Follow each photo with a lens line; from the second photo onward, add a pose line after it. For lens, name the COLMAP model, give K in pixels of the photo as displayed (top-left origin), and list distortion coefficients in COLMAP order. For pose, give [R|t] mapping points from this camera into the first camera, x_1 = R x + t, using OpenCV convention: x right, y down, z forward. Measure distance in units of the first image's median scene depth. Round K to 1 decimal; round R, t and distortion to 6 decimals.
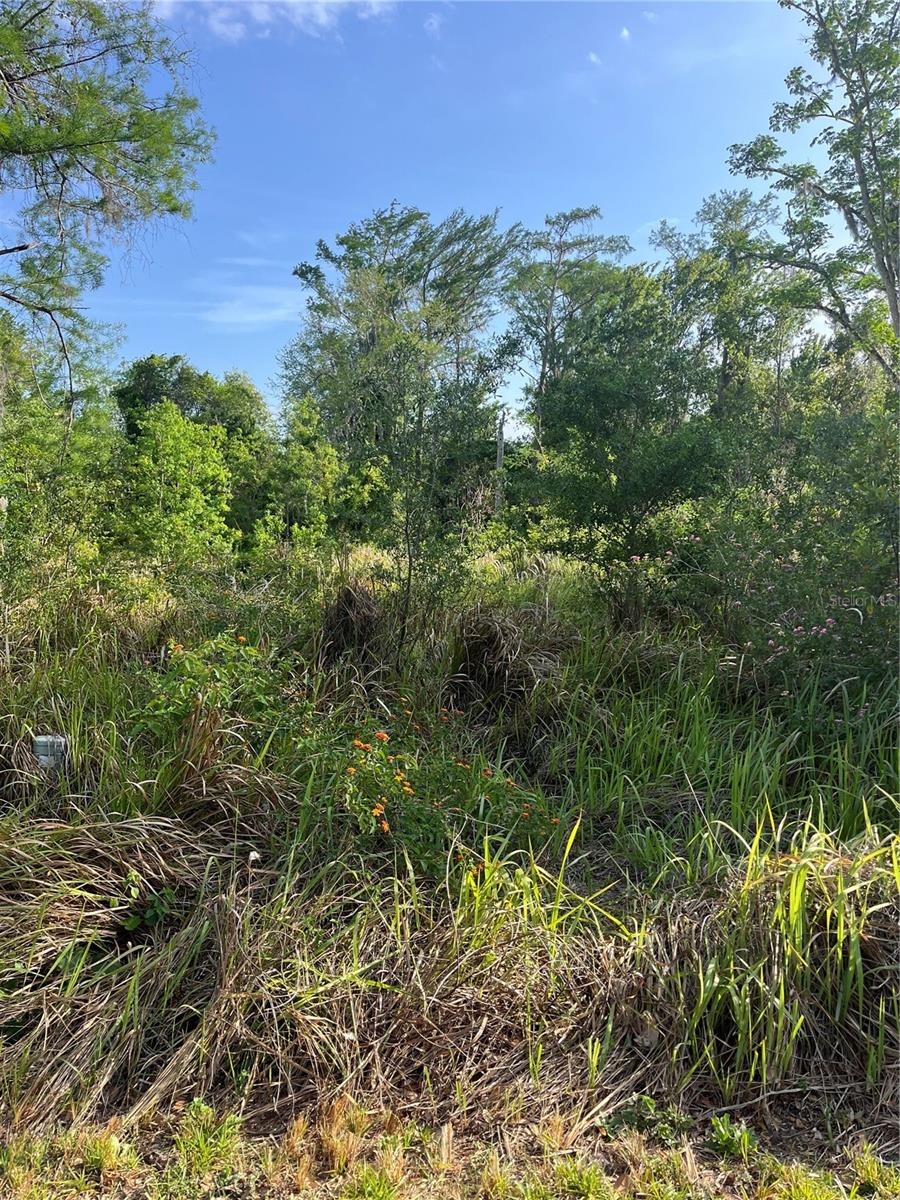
lens RADIAL K [[911.4, 0, 450.0], [0, 911.4, 600.0], [0, 0, 1]] dist [0.059538, -0.083964]
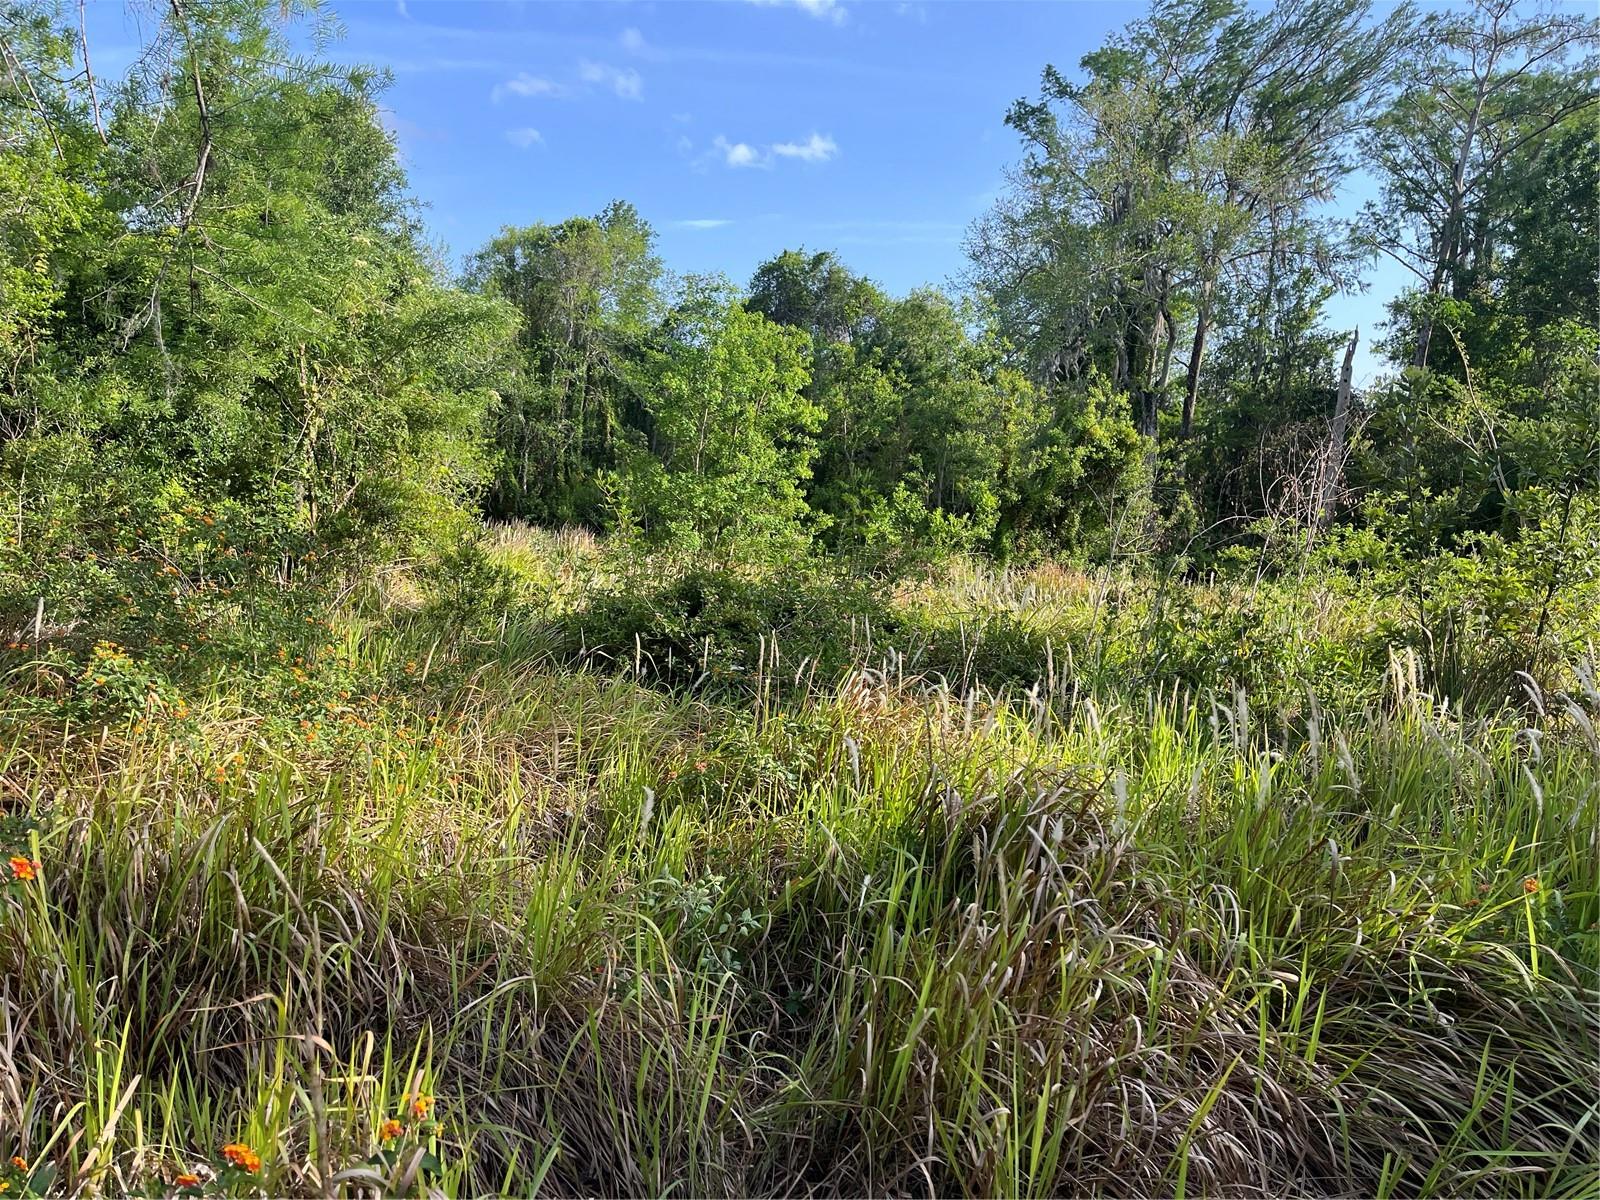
lens RADIAL K [[1189.7, 0, 792.7], [0, 1189.7, 598.4], [0, 0, 1]] dist [0.065496, -0.090347]
pose [[0.936580, 0.081152, -0.340929, 0.000171], [-0.086057, 0.996290, 0.000739, -0.014782], [0.339724, 0.028648, 0.940089, 0.193362]]
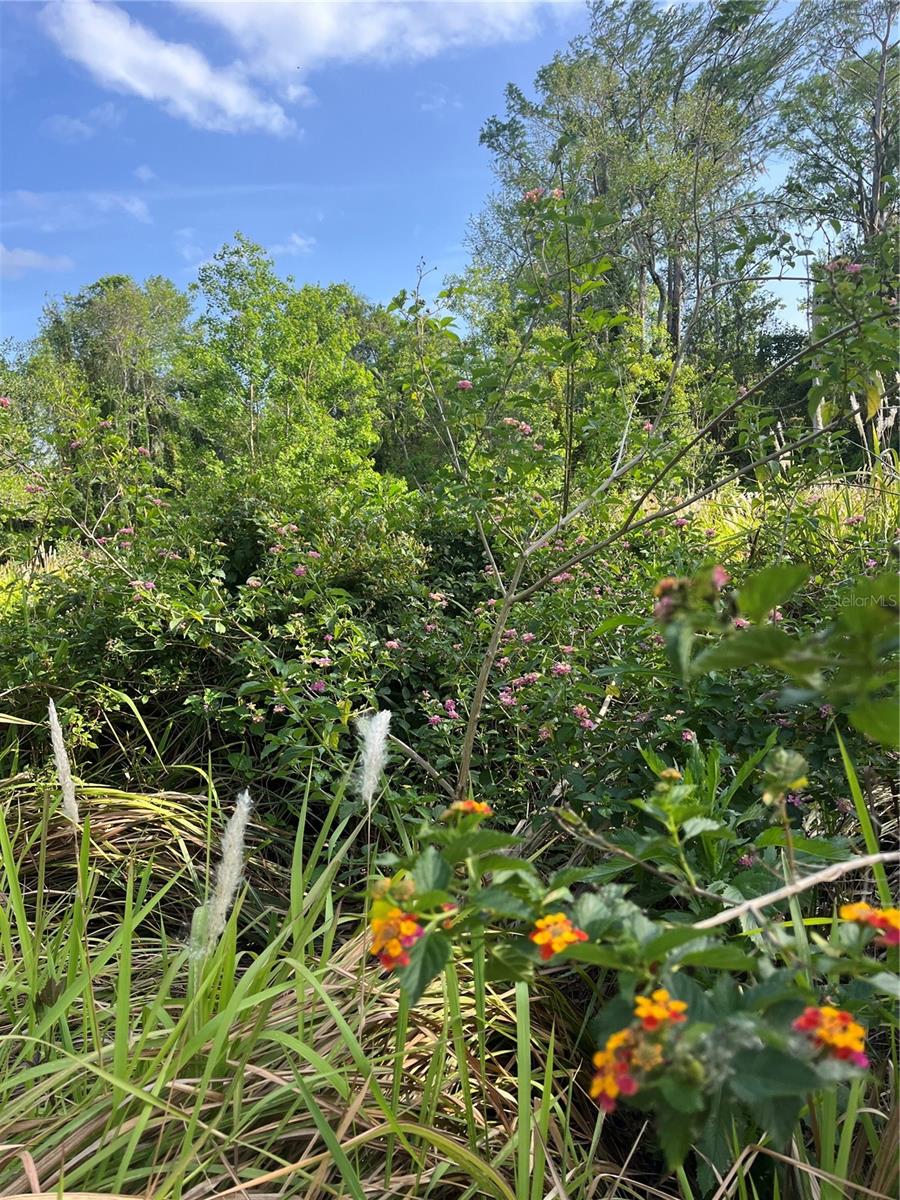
lens RADIAL K [[885.9, 0, 437.0], [0, 885.9, 611.3], [0, 0, 1]] dist [0.018376, -0.044901]
pose [[0.964333, -0.070915, -0.255016, -0.054629], [0.080725, 0.996337, 0.028197, -0.008728], [0.252083, -0.047777, 0.966526, 0.318675]]
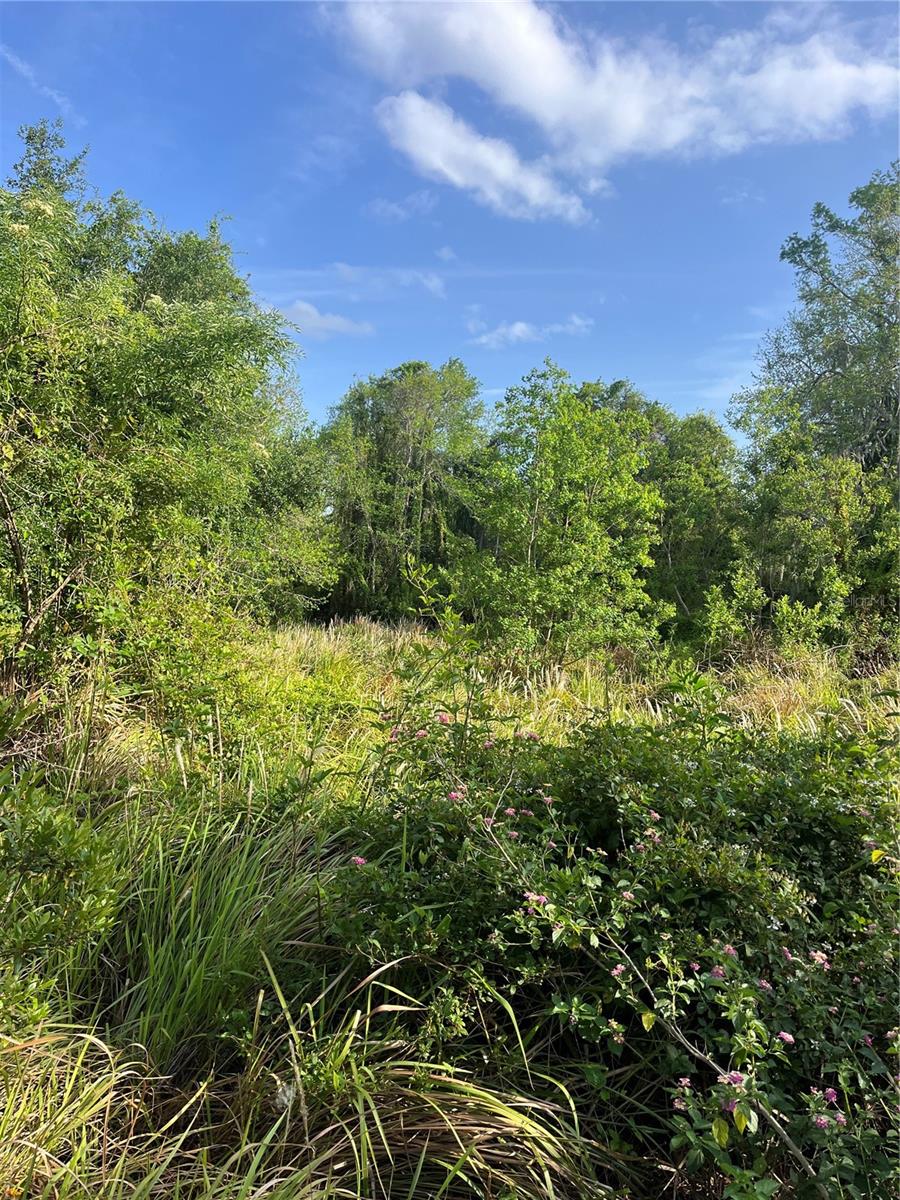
lens RADIAL K [[876.1, 0, 450.0], [0, 876.1, 600.0], [0, 0, 1]] dist [0.045272, -0.065244]
pose [[0.876650, 0.031960, -0.480066, -0.062941], [-0.069746, 0.995693, -0.061076, -0.024699], [0.476047, 0.087025, 0.875104, 0.312137]]
